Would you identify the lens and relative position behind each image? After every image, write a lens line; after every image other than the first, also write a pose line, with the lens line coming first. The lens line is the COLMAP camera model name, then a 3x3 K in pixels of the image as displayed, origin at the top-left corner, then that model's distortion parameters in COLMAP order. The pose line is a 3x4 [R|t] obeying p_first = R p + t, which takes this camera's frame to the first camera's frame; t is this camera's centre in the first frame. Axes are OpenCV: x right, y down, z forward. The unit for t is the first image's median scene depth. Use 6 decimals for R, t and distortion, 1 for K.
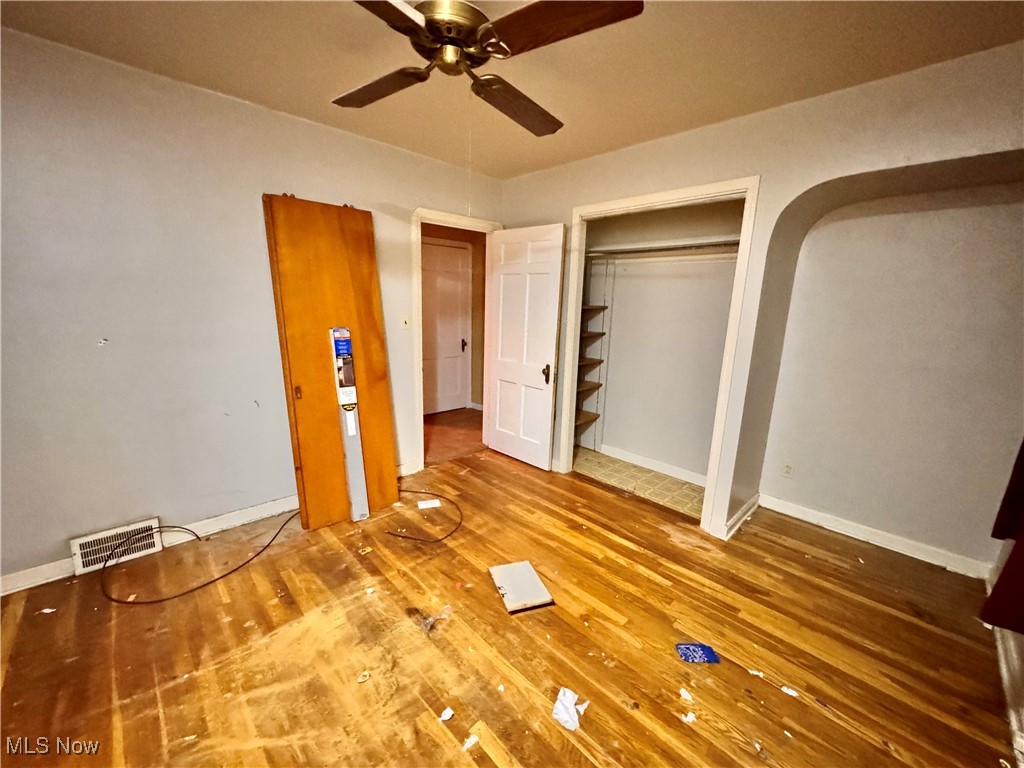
lens RADIAL K [[408.0, 0, 512.7], [0, 408.0, 388.7], [0, 0, 1]] dist [-0.002308, 0.000036]
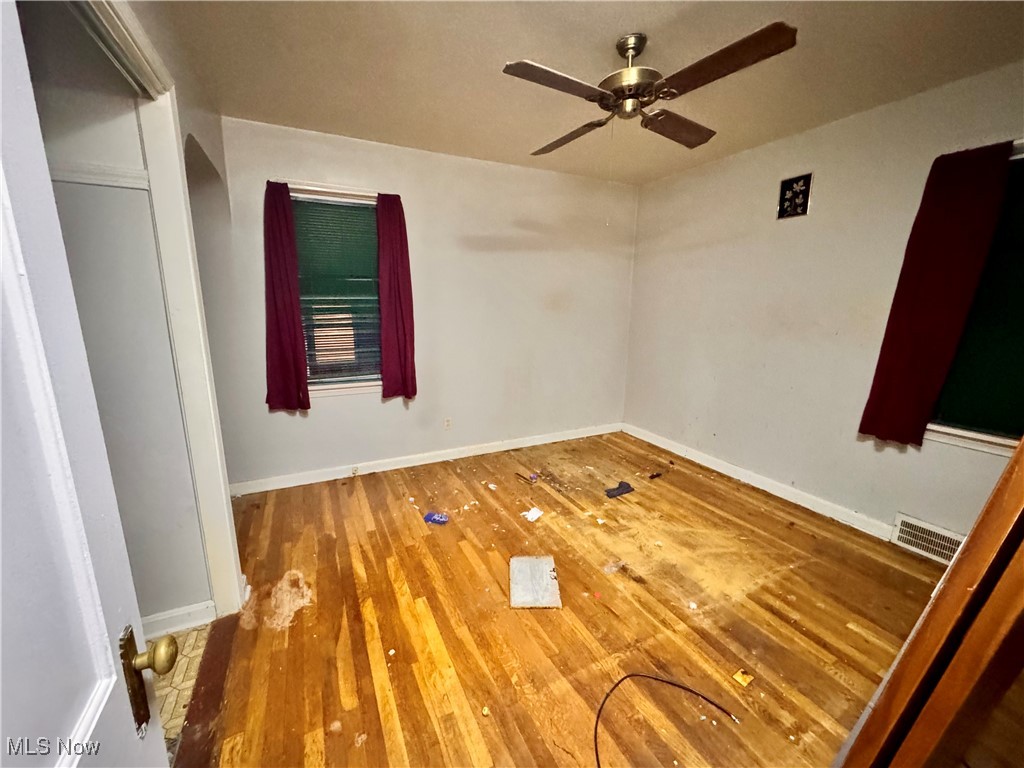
lens RADIAL K [[408.0, 0, 513.5], [0, 408.0, 383.6], [0, 0, 1]] dist [-0.002308, 0.000036]
pose [[-0.954469, -0.096701, 0.282200, -0.164045], [0.026173, 0.915206, 0.402135, -0.335917], [-0.297158, 0.391211, -0.871005, 1.653775]]
